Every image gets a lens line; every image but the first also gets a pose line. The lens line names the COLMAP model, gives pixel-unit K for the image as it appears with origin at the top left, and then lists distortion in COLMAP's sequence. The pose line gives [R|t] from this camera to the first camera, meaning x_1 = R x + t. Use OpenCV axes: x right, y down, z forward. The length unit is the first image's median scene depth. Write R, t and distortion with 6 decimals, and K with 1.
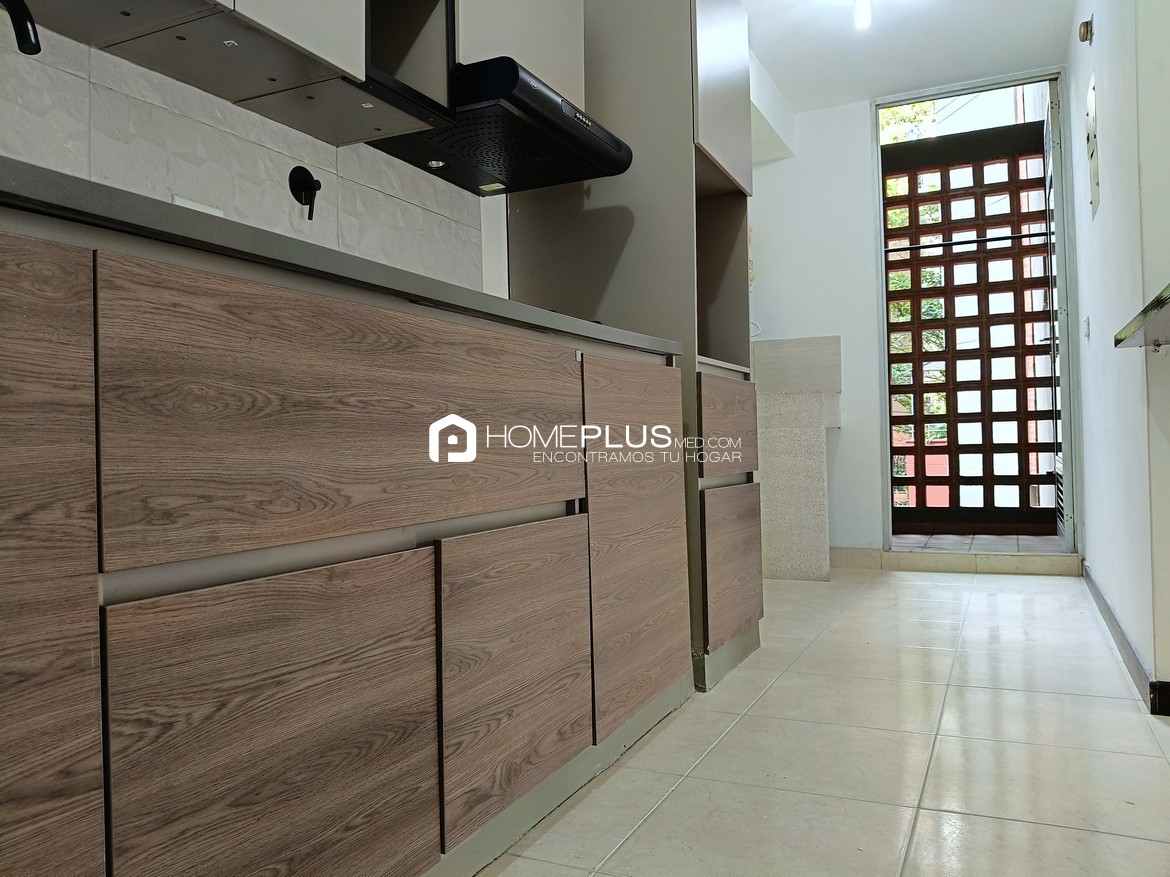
lens RADIAL K [[886.2, 0, 585.0], [0, 886.2, 438.5], [0, 0, 1]] dist [0.011097, -0.078163]
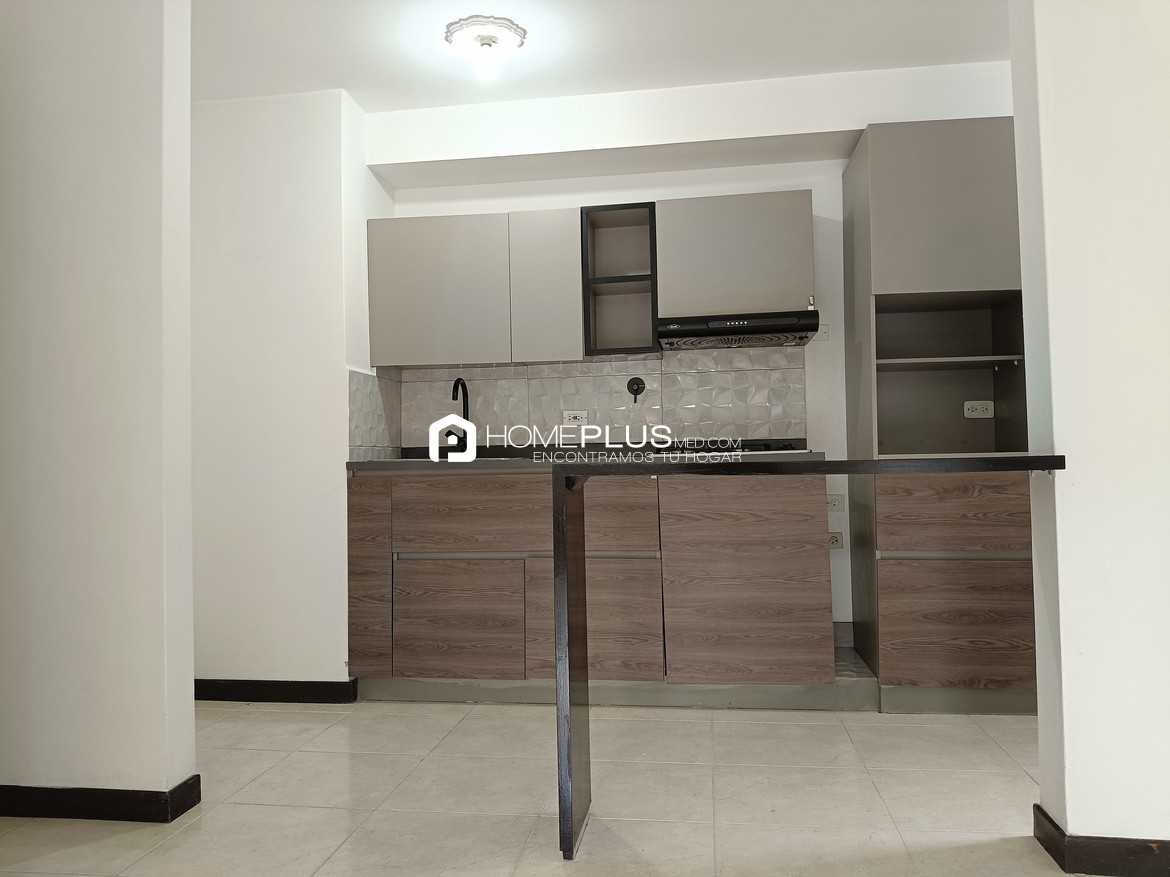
lens RADIAL K [[886.2, 0, 585.0], [0, 886.2, 438.5], [0, 0, 1]] dist [0.011097, -0.078163]
pose [[0.289300, -0.010182, -0.957184, 3.105658], [0.021954, 0.999751, -0.003999, -0.292767], [0.956987, -0.019857, 0.289452, 0.532364]]
